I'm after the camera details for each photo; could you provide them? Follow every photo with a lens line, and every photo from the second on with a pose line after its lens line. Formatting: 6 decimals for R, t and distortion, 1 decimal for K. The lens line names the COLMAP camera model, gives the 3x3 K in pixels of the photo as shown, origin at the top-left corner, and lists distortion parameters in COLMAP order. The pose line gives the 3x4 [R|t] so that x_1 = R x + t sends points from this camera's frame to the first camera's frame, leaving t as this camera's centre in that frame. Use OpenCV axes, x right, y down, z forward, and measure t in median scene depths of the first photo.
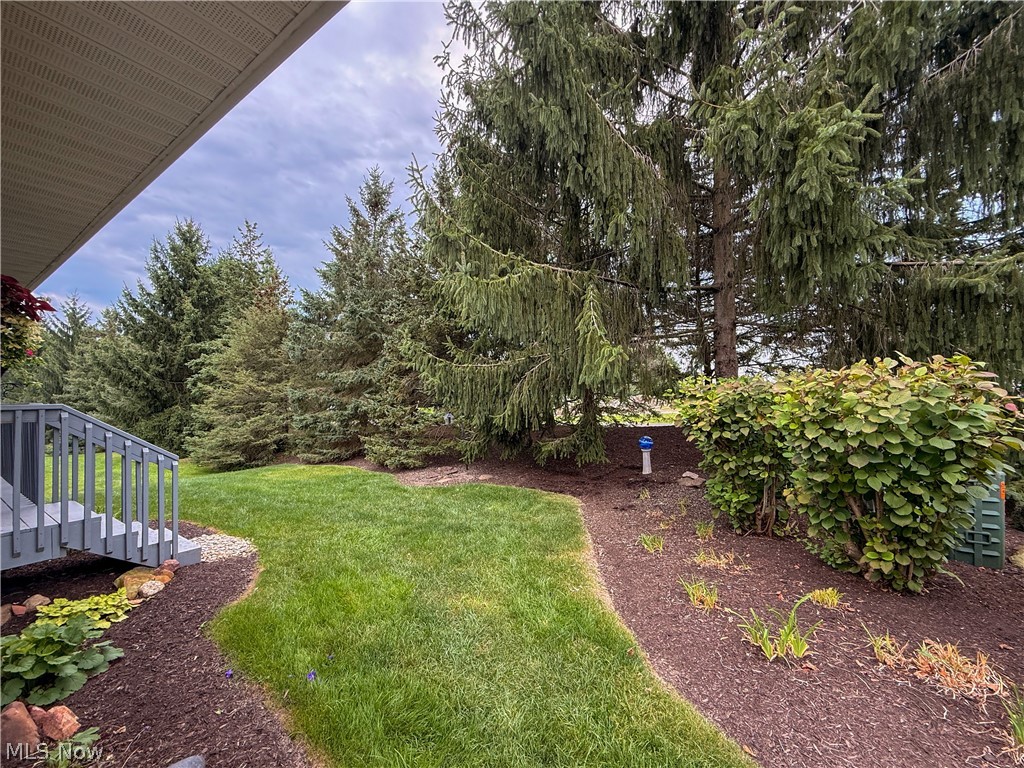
lens RADIAL K [[413.7, 0, 510.7], [0, 413.7, 394.6], [0, 0, 1]] dist [0.000596, 0.000276]
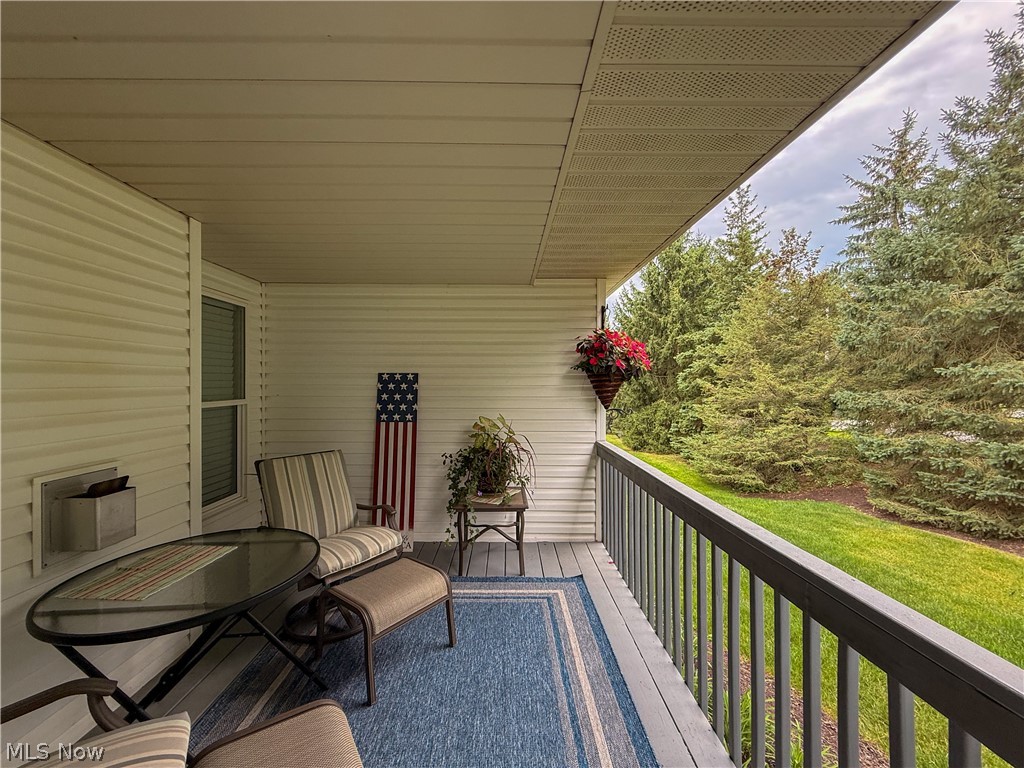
lens RADIAL K [[413.7, 0, 507.5], [0, 413.7, 387.3], [0, 0, 1]] dist [0.000596, 0.000276]
pose [[0.565546, 0.021636, -0.824433, -0.202030], [-0.012822, 0.999766, 0.017442, -0.016099], [0.824617, 0.000706, 0.565691, 0.133399]]
